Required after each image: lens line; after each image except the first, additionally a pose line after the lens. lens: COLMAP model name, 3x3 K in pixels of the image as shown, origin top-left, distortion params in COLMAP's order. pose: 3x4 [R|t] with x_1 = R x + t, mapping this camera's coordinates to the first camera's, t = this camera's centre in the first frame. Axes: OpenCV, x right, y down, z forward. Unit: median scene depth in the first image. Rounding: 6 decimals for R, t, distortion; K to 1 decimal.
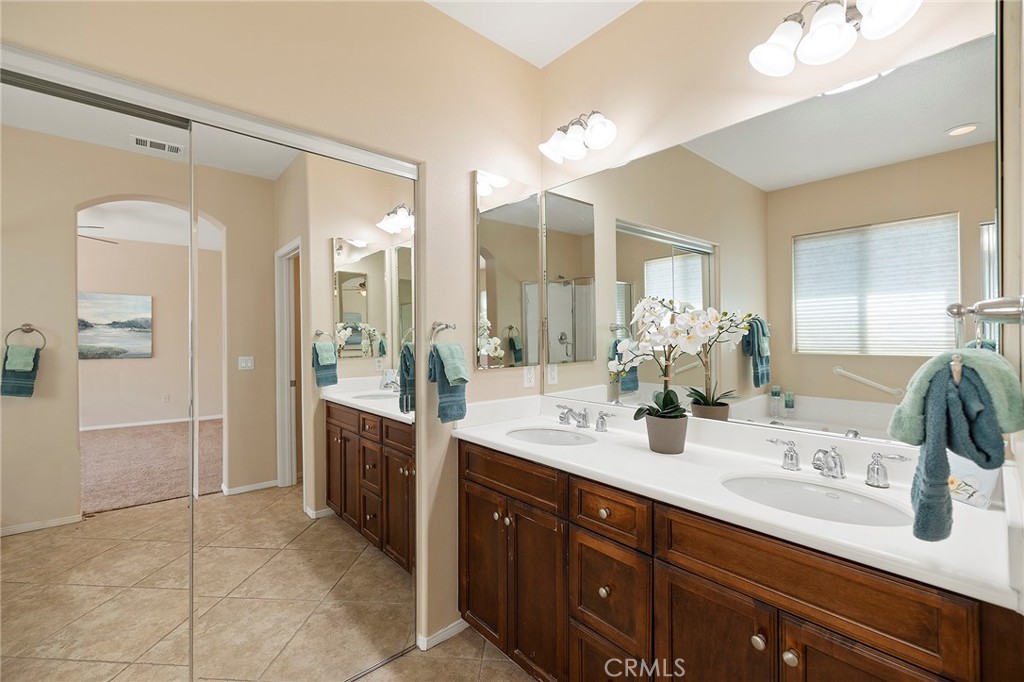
lens RADIAL K [[407.9, 0, 458.0], [0, 407.9, 337.1], [0, 0, 1]] dist [-0.002298, -0.000871]
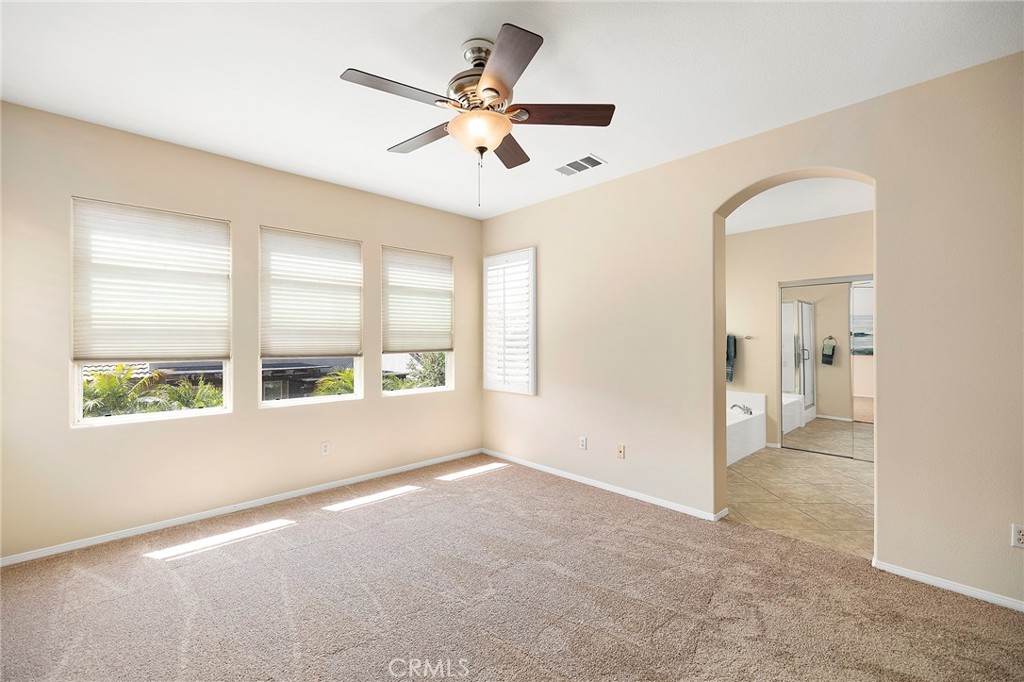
lens RADIAL K [[433.4, 0, 508.4], [0, 433.4, 338.3], [0, 0, 1]] dist [0.001872, 0.000629]
pose [[0.064769, -0.003843, -0.997893, 1.487553], [-0.000894, 0.999992, -0.003909, -0.007324], [0.997900, 0.001145, 0.064765, -1.160245]]
